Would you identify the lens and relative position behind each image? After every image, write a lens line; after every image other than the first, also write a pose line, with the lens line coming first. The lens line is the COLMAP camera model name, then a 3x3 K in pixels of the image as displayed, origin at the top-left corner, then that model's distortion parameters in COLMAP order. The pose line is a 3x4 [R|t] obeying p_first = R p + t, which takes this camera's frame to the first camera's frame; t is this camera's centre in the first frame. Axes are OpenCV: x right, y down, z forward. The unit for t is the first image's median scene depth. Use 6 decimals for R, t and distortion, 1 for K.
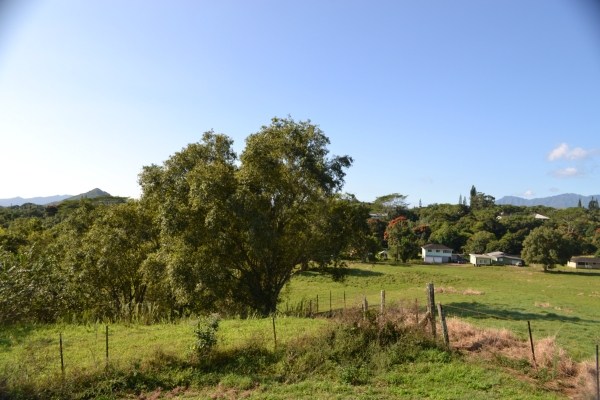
lens RADIAL K [[474.8, 0, 303.6], [0, 474.8, 201.3], [0, 0, 1]] dist [-0.009970, 0.004151]
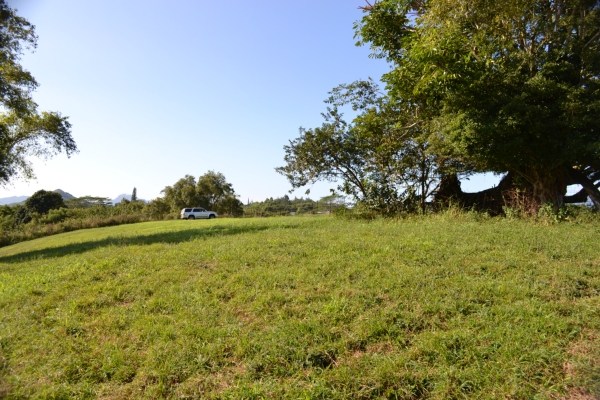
lens RADIAL K [[474.8, 0, 299.2], [0, 474.8, 200.6], [0, 0, 1]] dist [-0.009970, 0.004151]
pose [[0.998232, 0.000282, 0.059442, 0.346173], [-0.000054, 0.999993, -0.003839, 0.031145], [-0.059443, 0.003829, 0.998224, -2.131828]]
